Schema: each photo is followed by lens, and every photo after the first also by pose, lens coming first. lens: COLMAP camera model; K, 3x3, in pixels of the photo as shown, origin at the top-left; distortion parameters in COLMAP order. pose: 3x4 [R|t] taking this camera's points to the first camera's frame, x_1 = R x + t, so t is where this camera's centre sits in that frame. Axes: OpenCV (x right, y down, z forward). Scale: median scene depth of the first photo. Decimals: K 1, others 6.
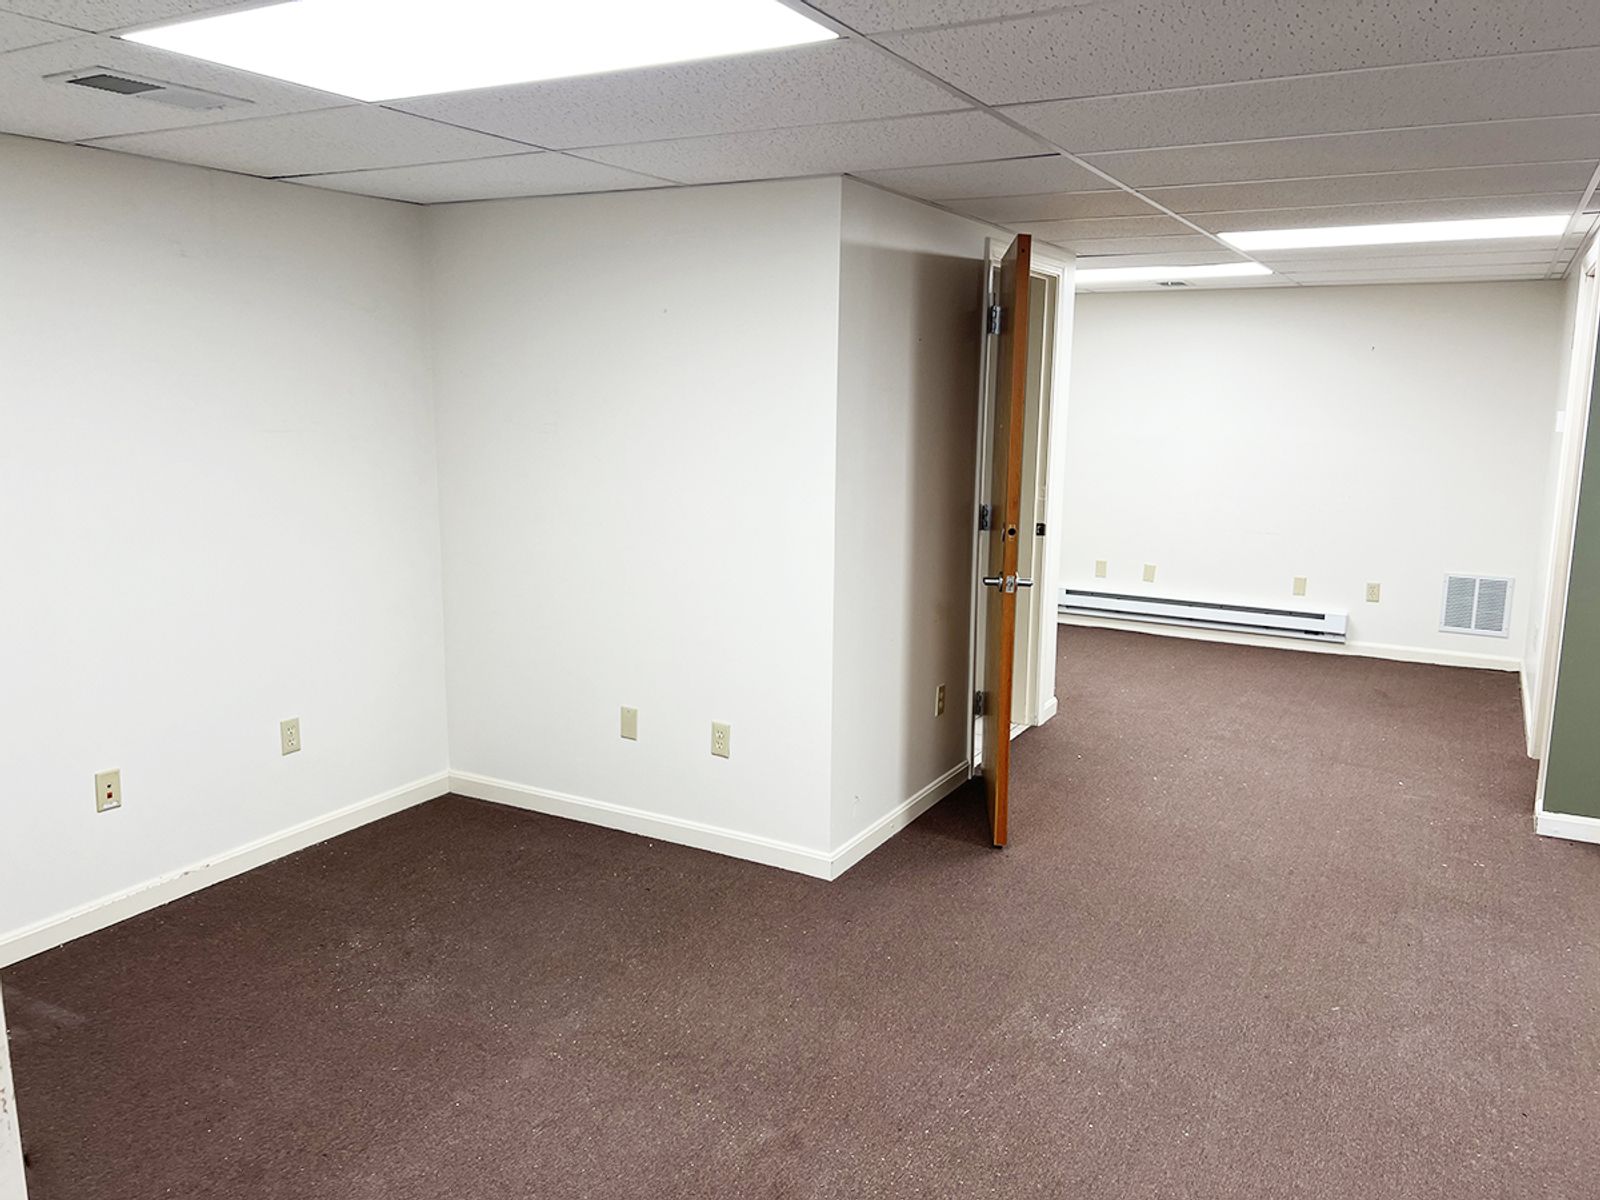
lens RADIAL K [[1218.8, 0, 803.1], [0, 1218.8, 589.1], [0, 0, 1]] dist [0.066191, -0.079199]
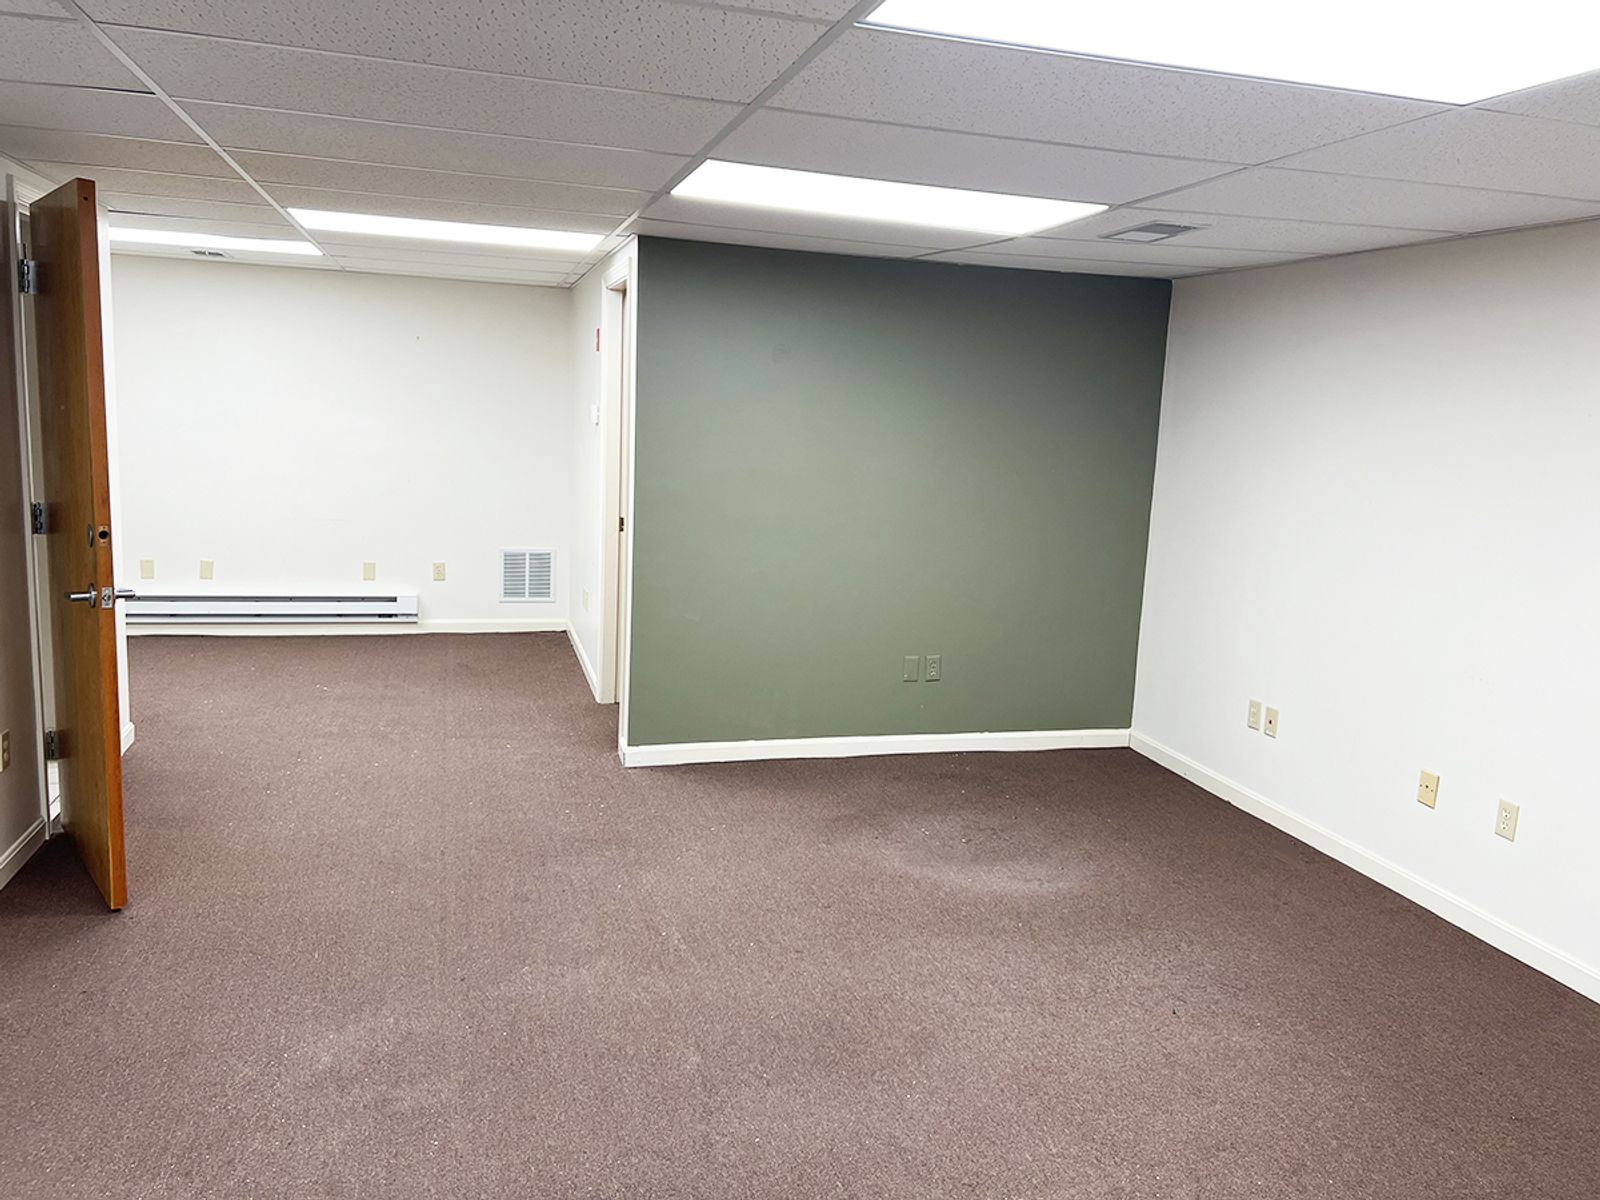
lens RADIAL K [[1218.8, 0, 803.6], [0, 1218.8, 583.8], [0, 0, 1]] dist [0.066191, -0.079199]
pose [[0.700861, -0.087242, 0.707942, -0.082194], [0.079741, 0.995854, 0.043778, -0.010659], [-0.708826, 0.025770, 0.704912, 0.056894]]
